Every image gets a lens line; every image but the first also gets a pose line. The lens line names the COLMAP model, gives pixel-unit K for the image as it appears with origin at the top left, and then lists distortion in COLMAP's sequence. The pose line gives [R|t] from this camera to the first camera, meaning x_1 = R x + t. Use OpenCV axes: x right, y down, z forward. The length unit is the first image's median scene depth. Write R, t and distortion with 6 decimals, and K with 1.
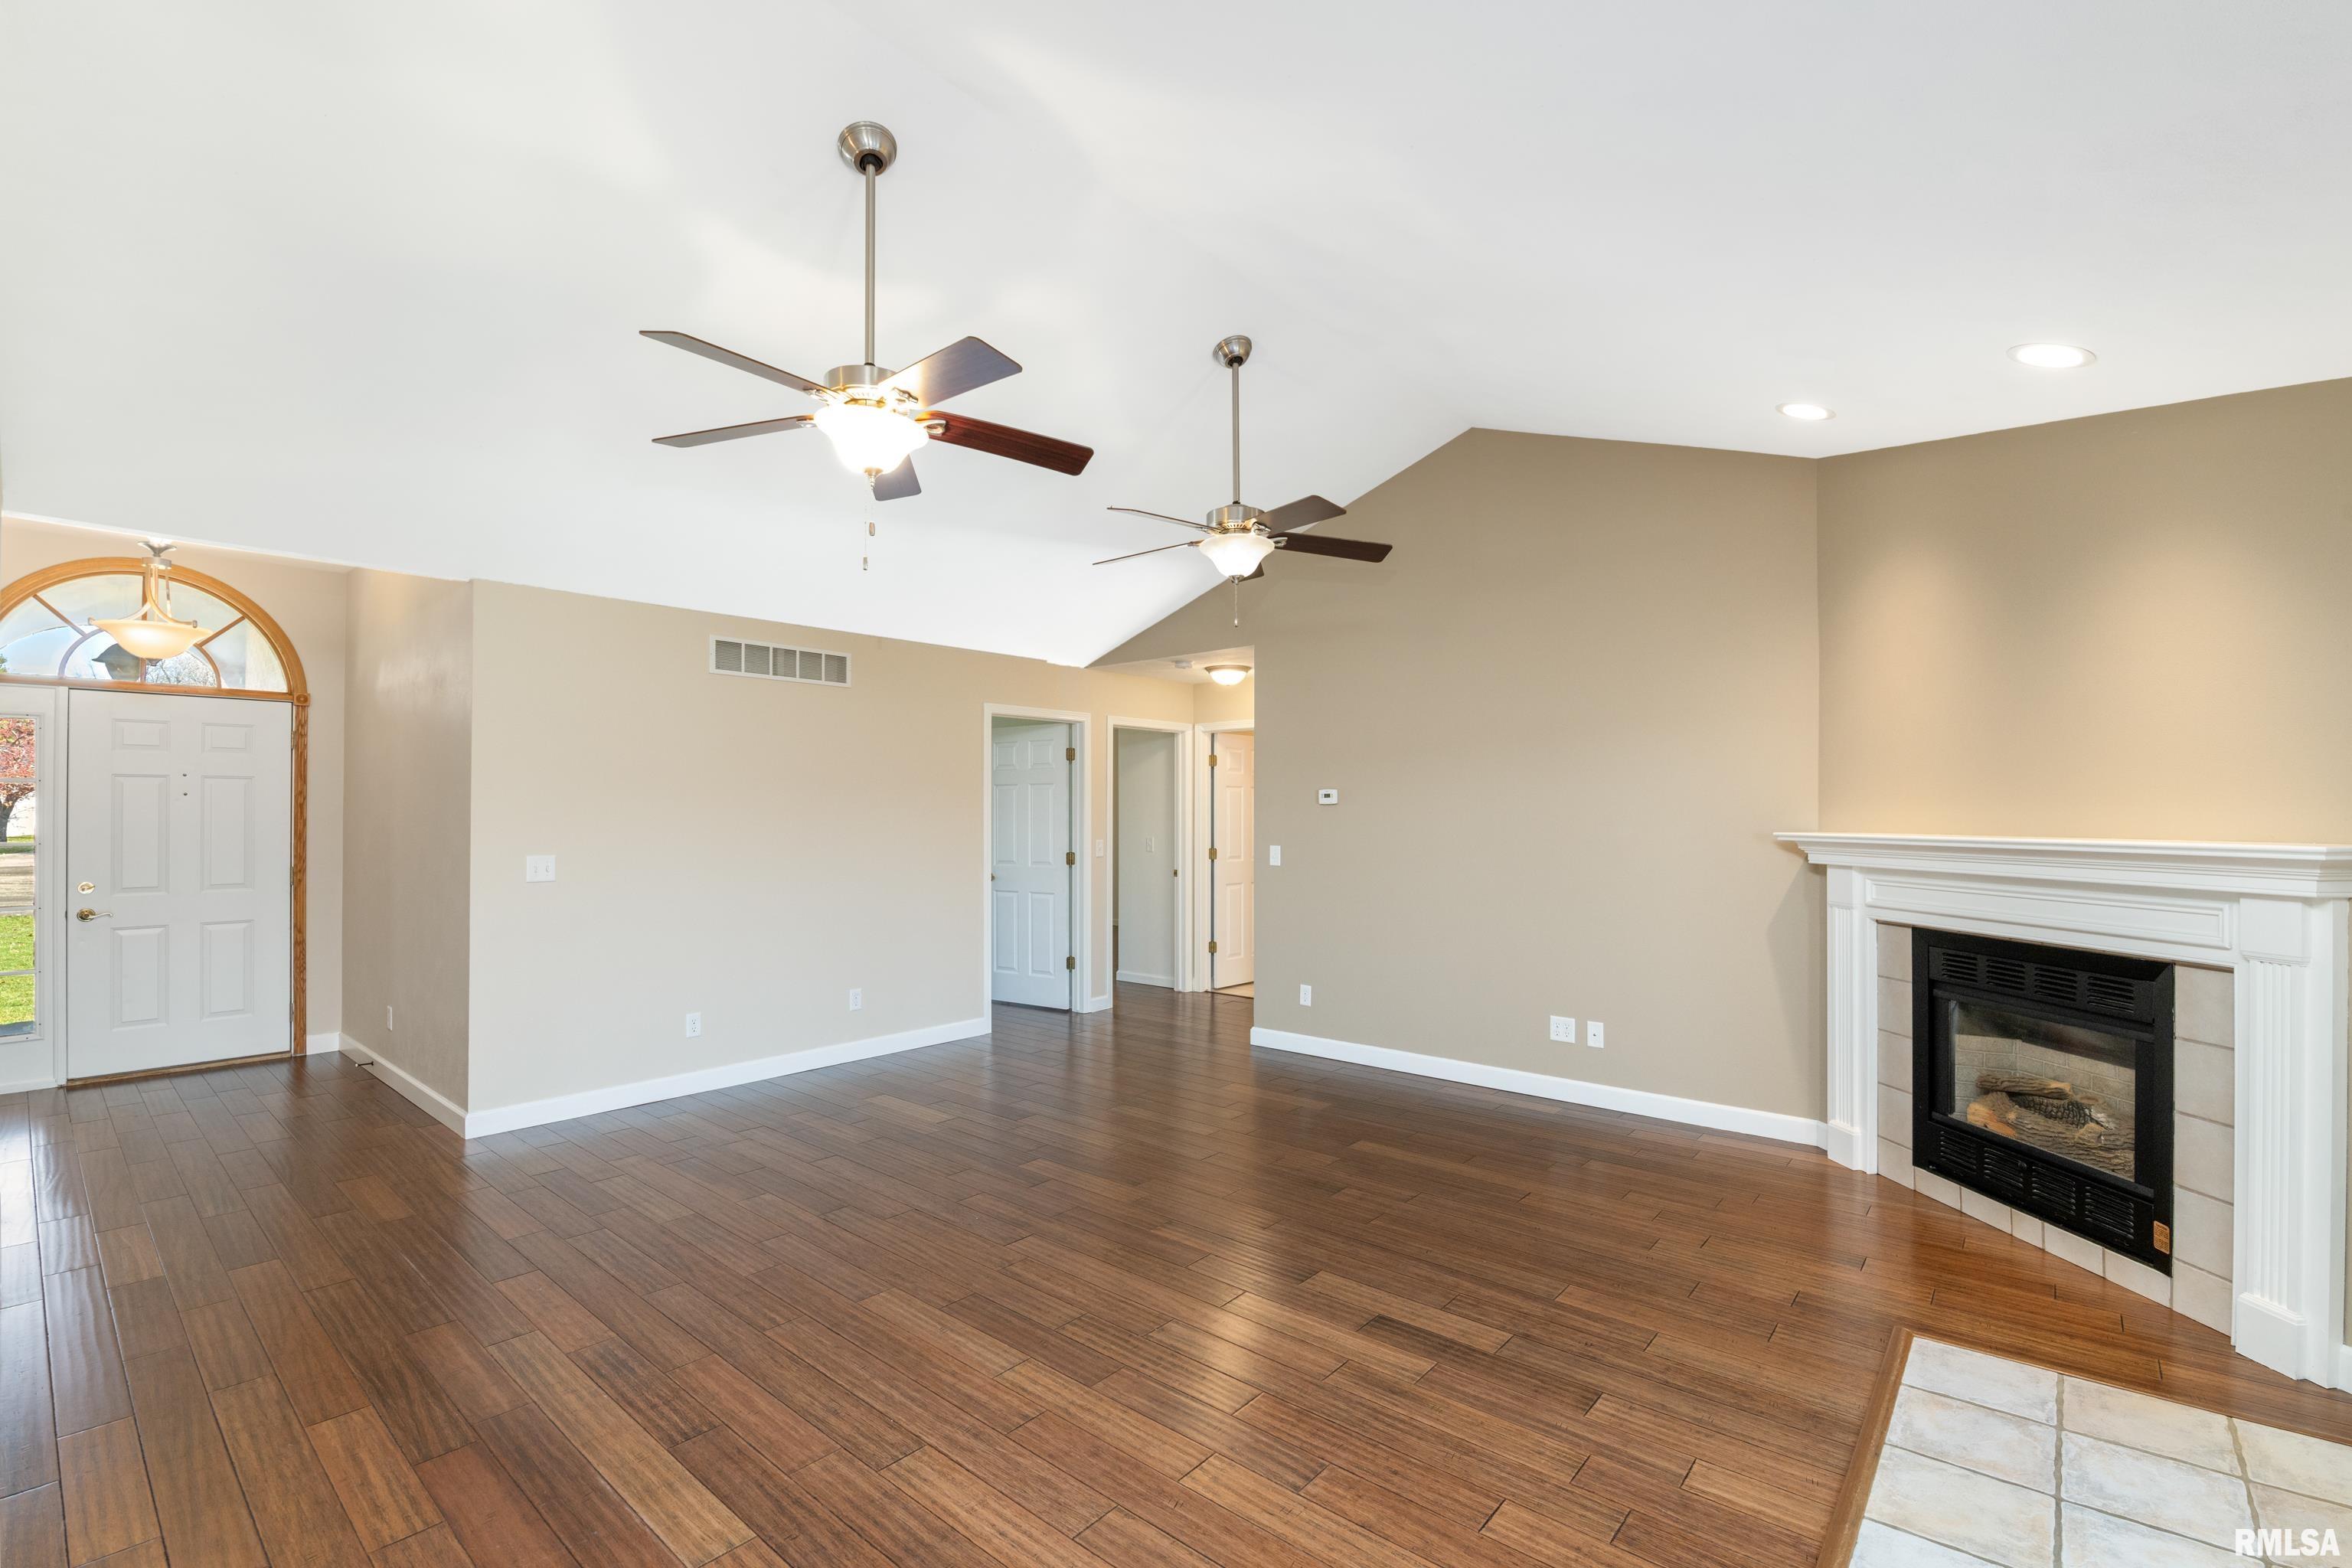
lens RADIAL K [[1026.7, 0, 1185.5], [0, 1026.7, 800.6], [0, 0, 1]] dist [-0.023829, -0.000421]
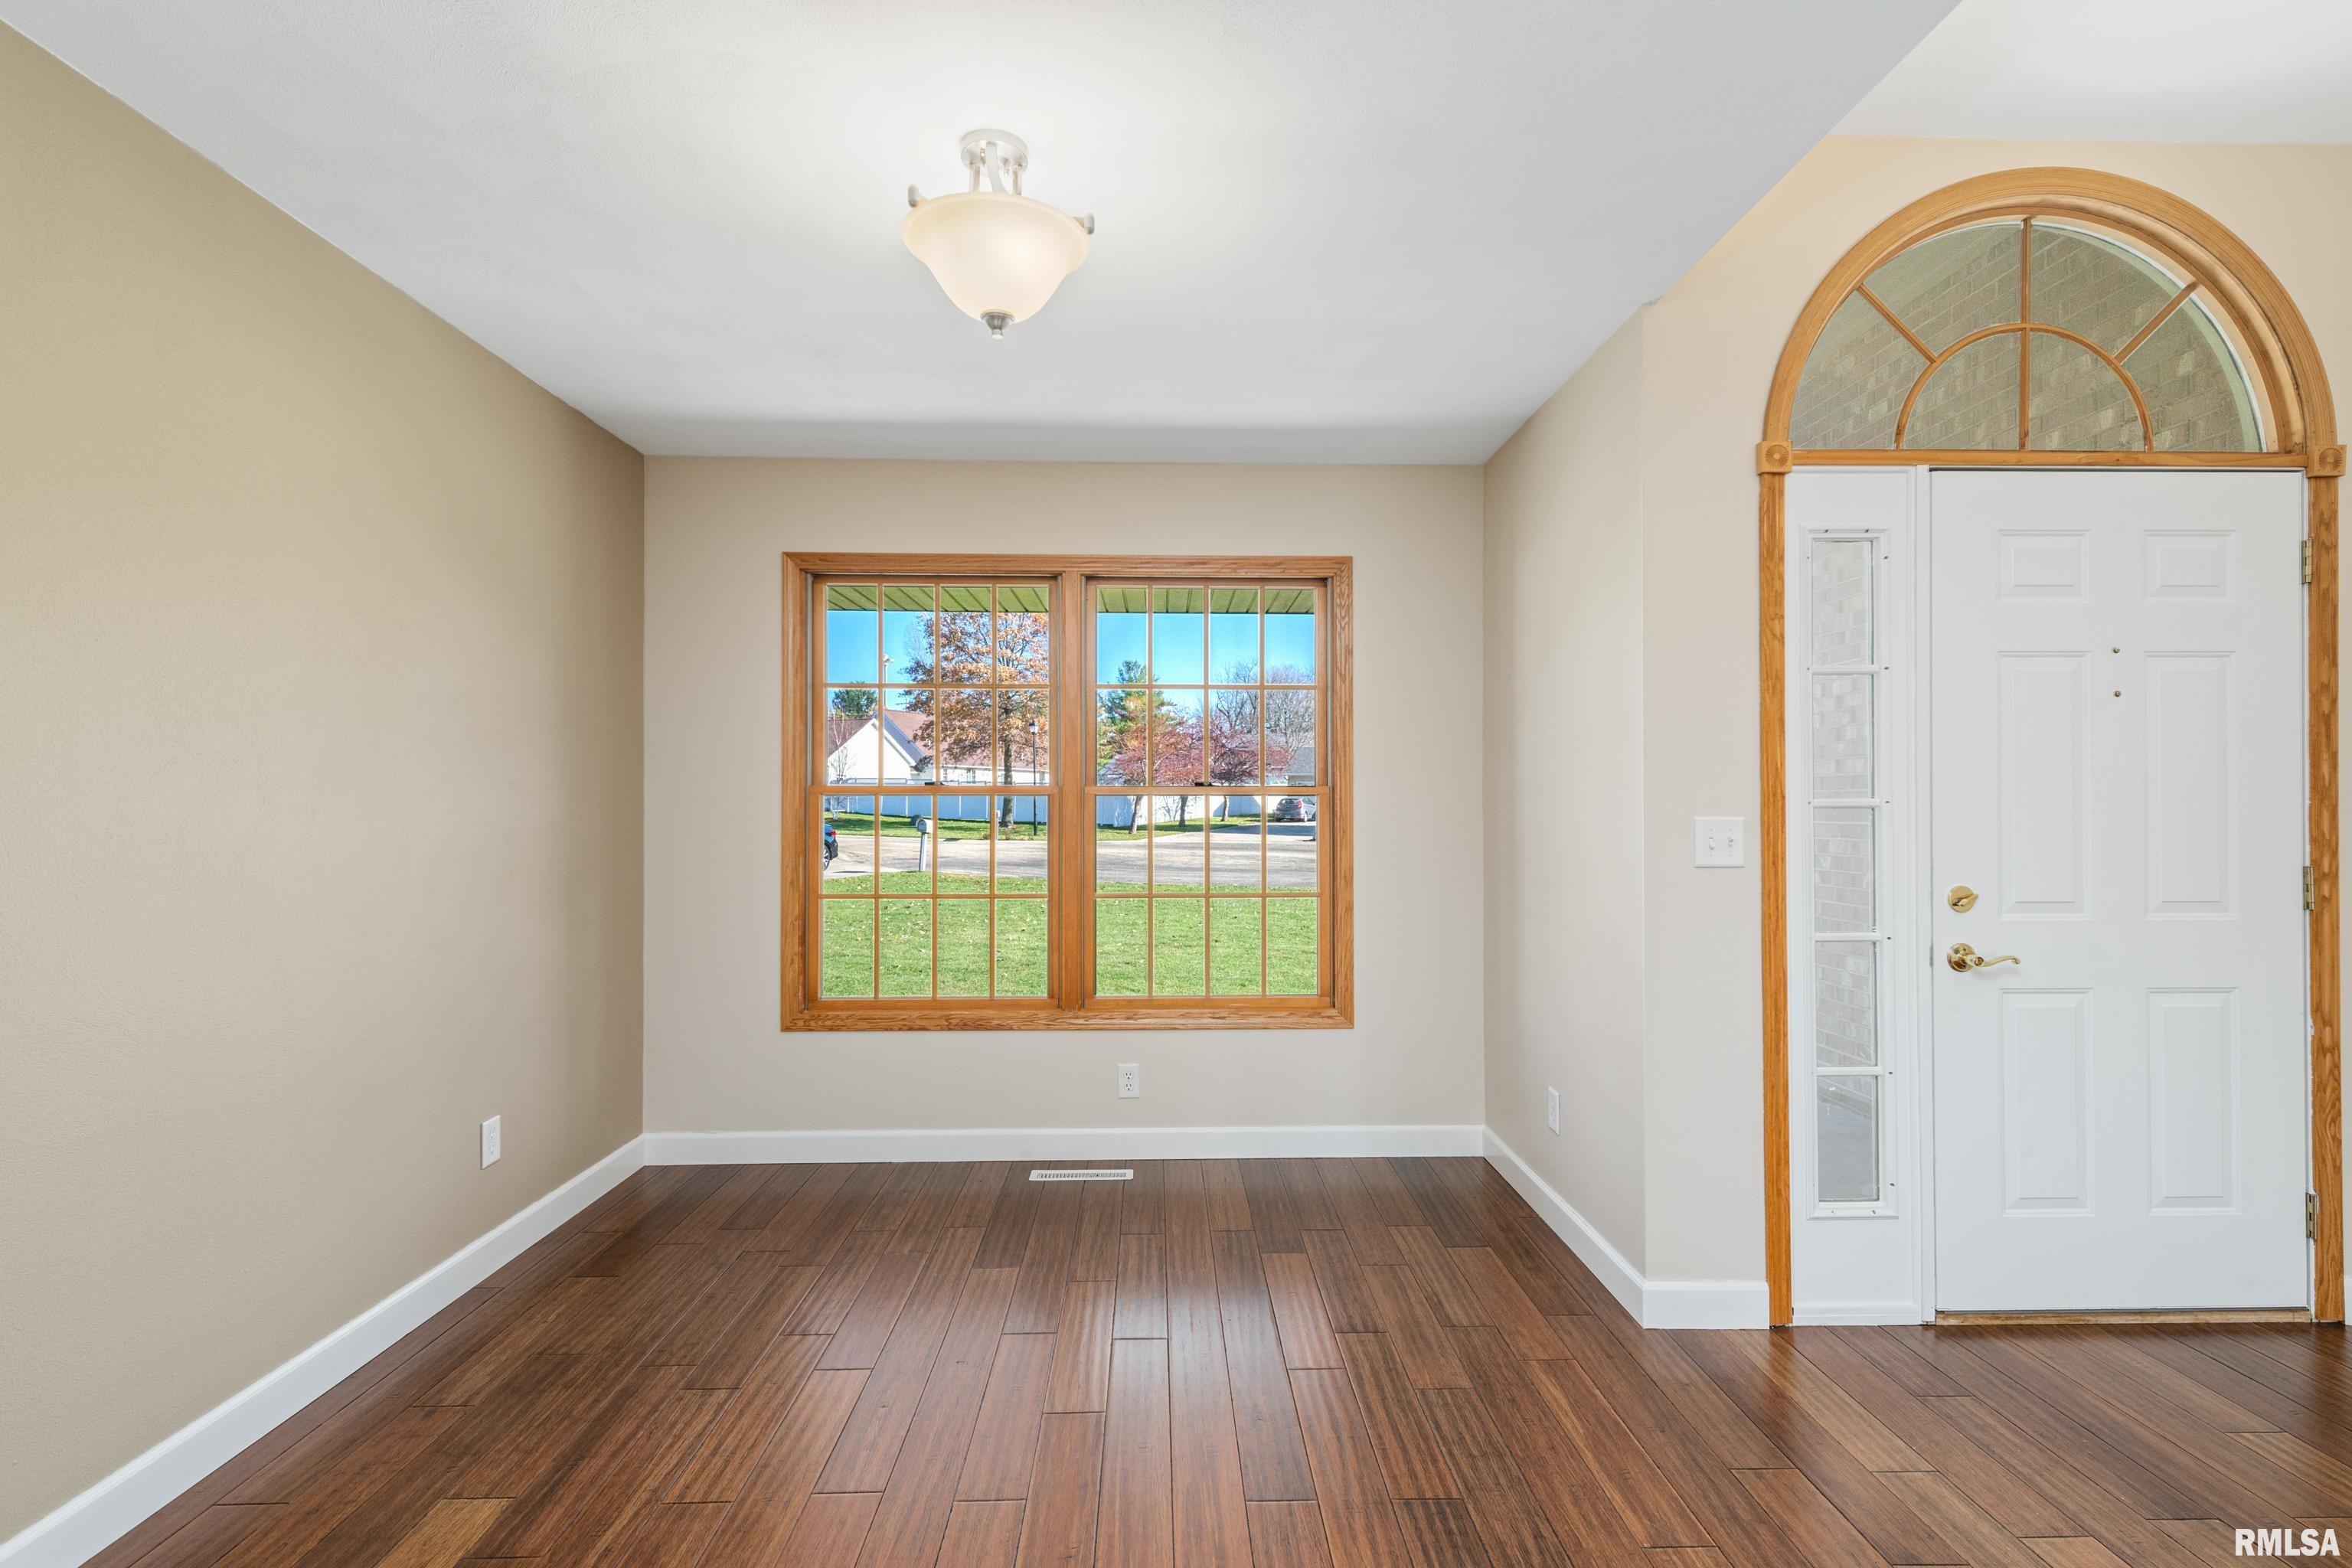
lens RADIAL K [[1131.1, 0, 1190.6], [0, 1131.1, 796.7], [0, 0, 1]] dist [0.014614, -0.000704]
pose [[0.676169, -0.006014, -0.736722, -1.233201], [0.009244, 0.999957, 0.000321, 0.047567], [0.736688, -0.007028, 0.676196, 0.490368]]
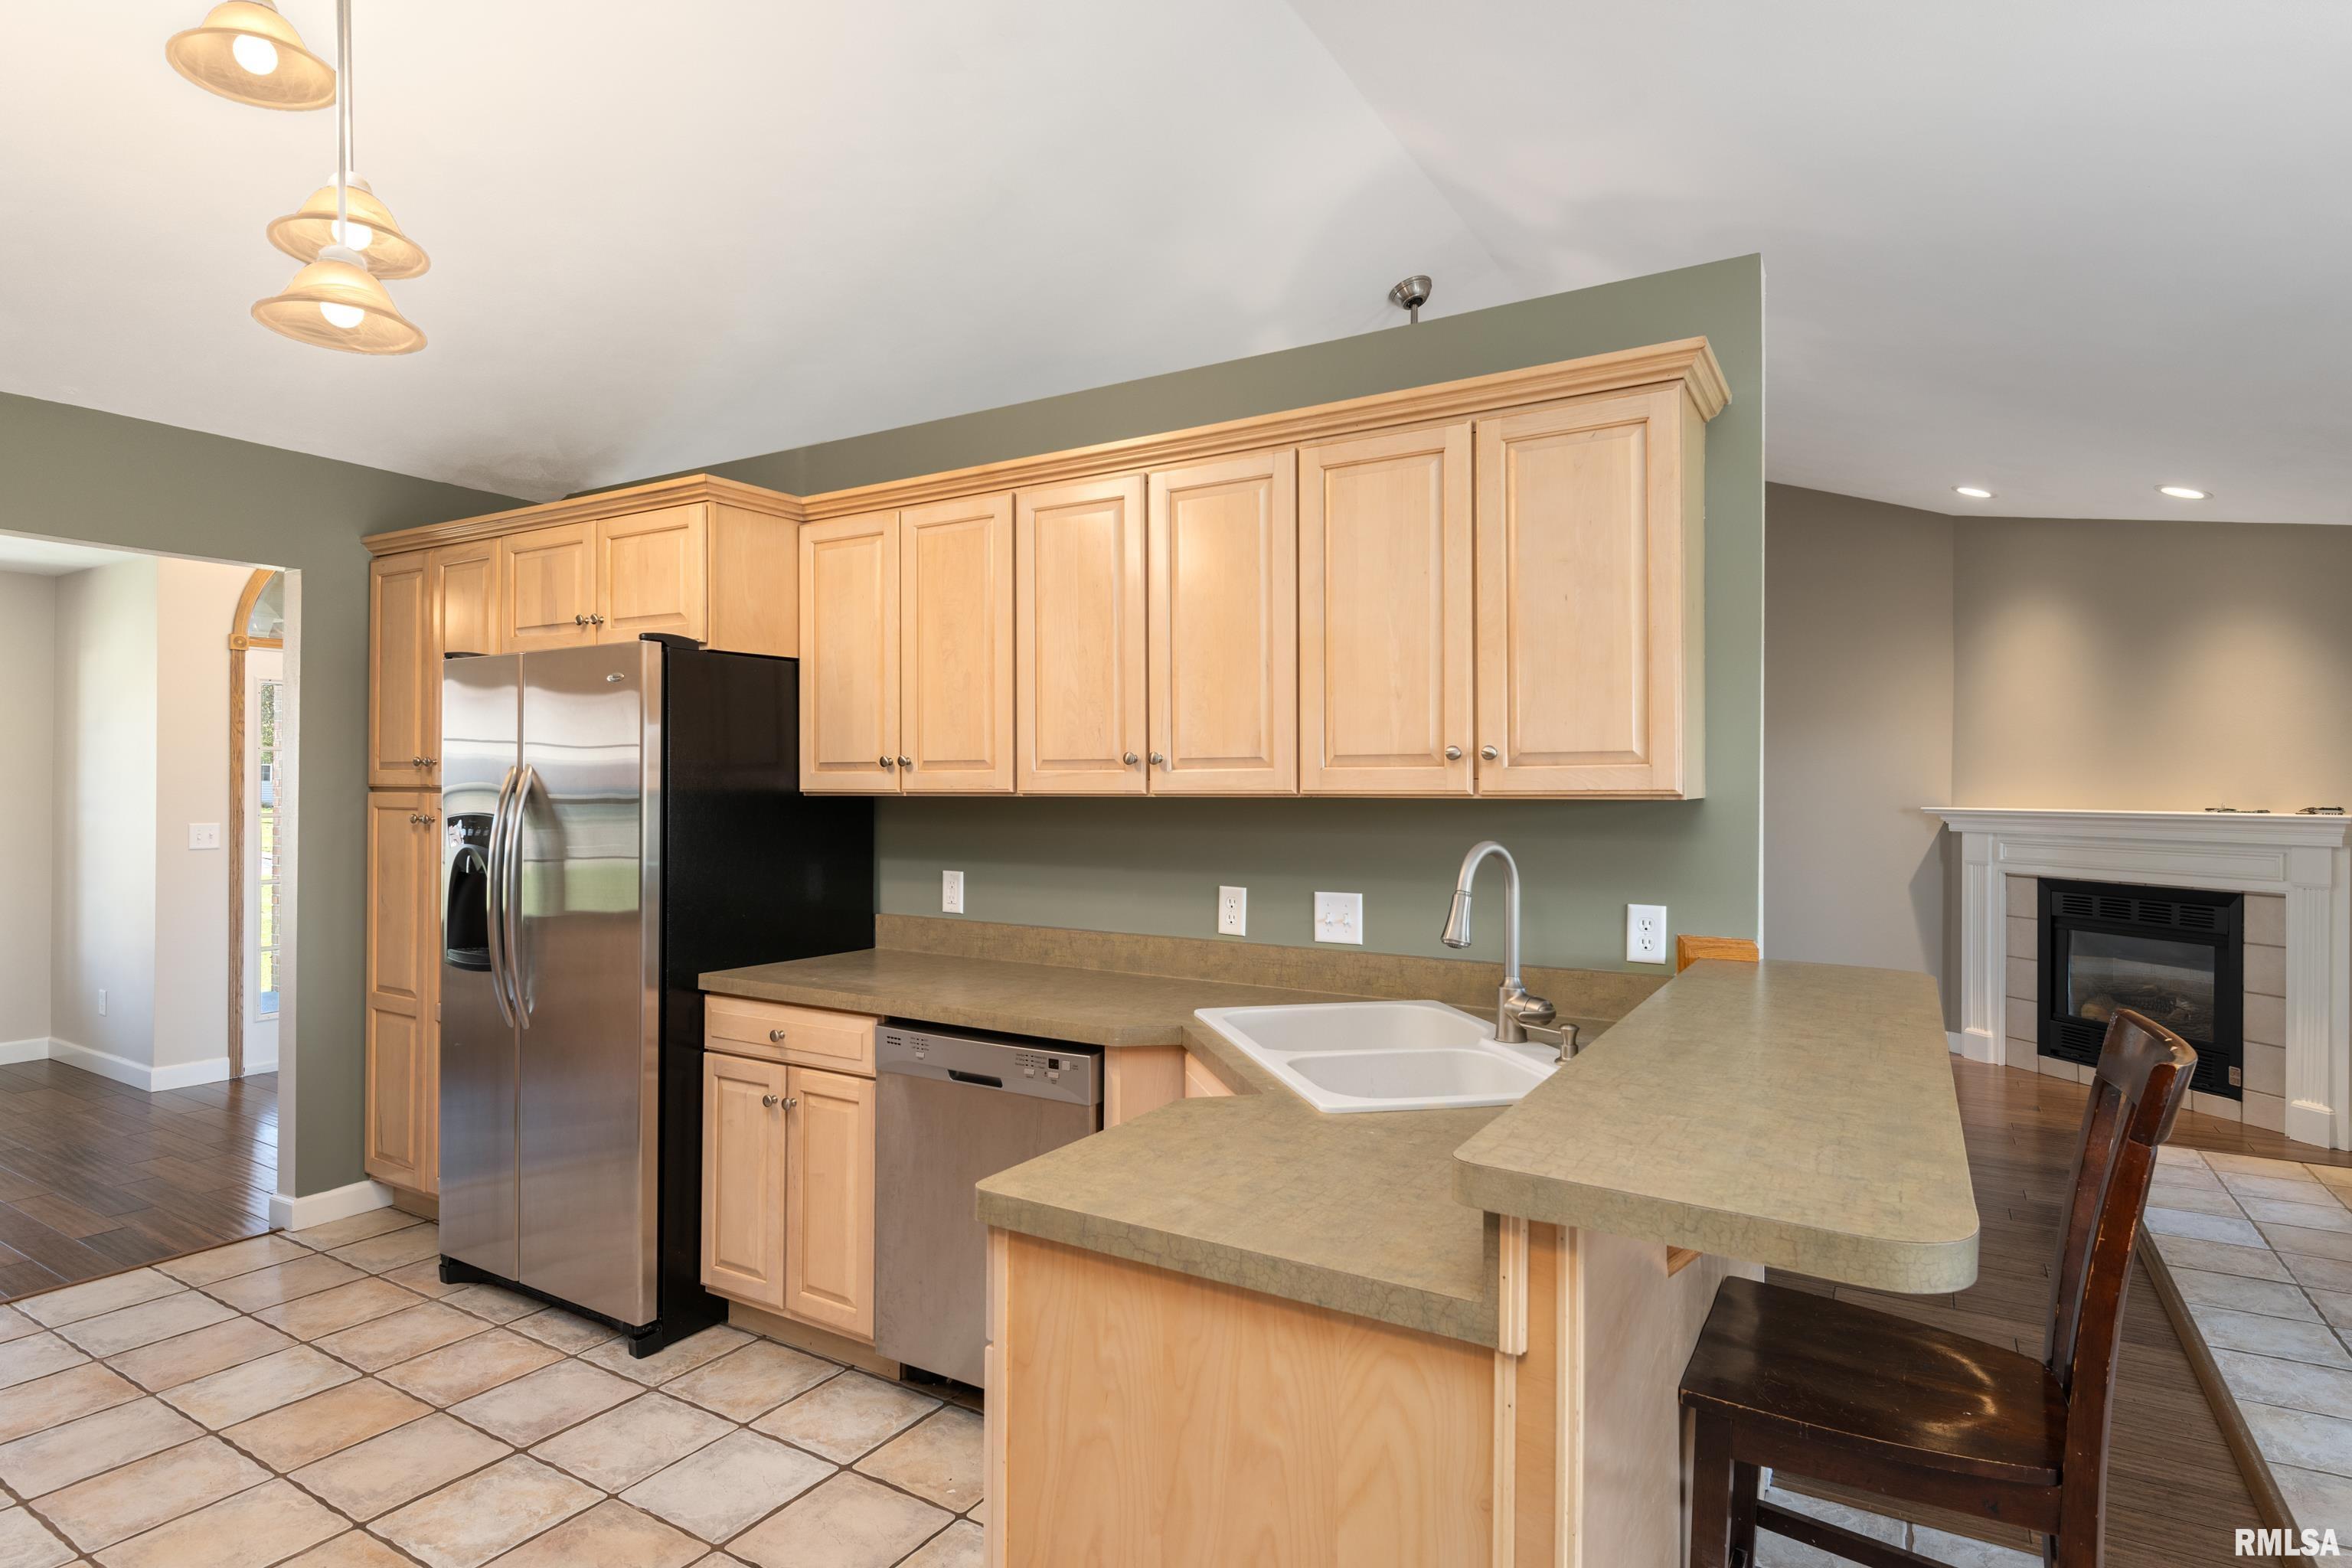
lens RADIAL K [[1220.1, 0, 1169.1], [0, 1220.1, 777.6], [0, 0, 1]] dist [-0.011571, -0.000571]
pose [[0.987058, 0.007186, 0.160203, -0.641004], [-0.008239, 0.999949, 0.005912, -0.007808], [-0.160152, -0.007155, 0.987066, -0.381264]]
